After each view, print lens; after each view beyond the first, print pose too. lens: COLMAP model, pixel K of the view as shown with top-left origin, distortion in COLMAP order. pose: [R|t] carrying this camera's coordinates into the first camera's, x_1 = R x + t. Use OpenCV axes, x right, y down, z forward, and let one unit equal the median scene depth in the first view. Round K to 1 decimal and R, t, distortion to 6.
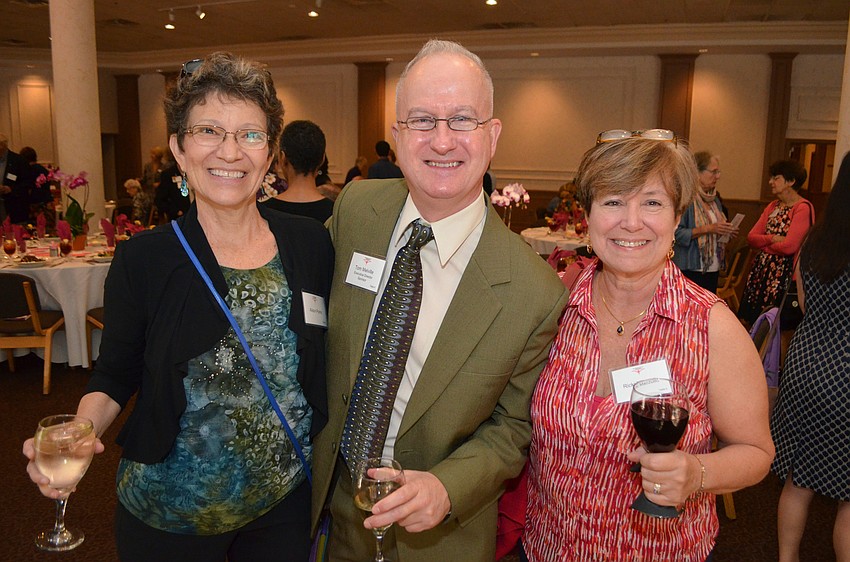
lens RADIAL K [[655.9, 0, 425.0], [0, 655.9, 281.0], [0, 0, 1]] dist [-0.086353, 0.009038]
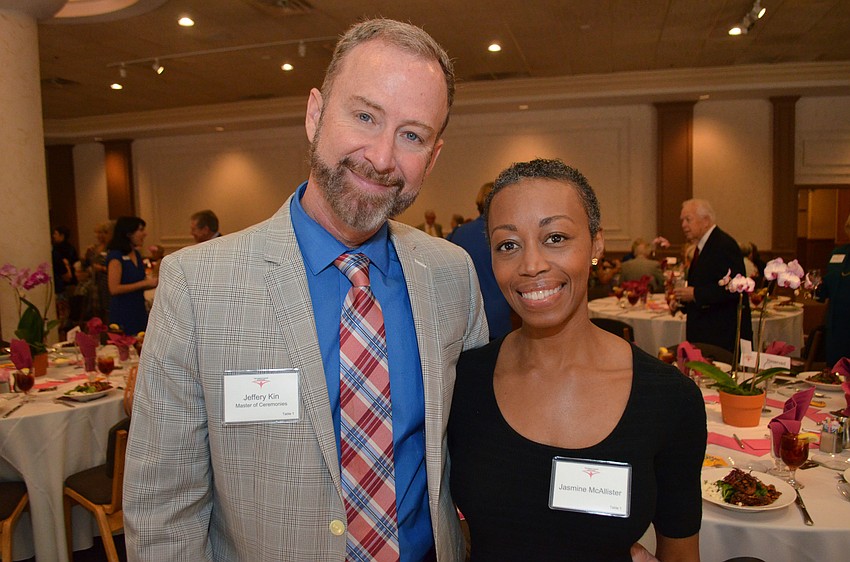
lens RADIAL K [[655.9, 0, 425.0], [0, 655.9, 281.0], [0, 0, 1]] dist [-0.086353, 0.009038]
pose [[0.993323, -0.052839, 0.102552, -0.089048], [0.062295, 0.993872, -0.091307, -0.028641], [-0.097099, 0.097086, 0.990528, 0.126235]]
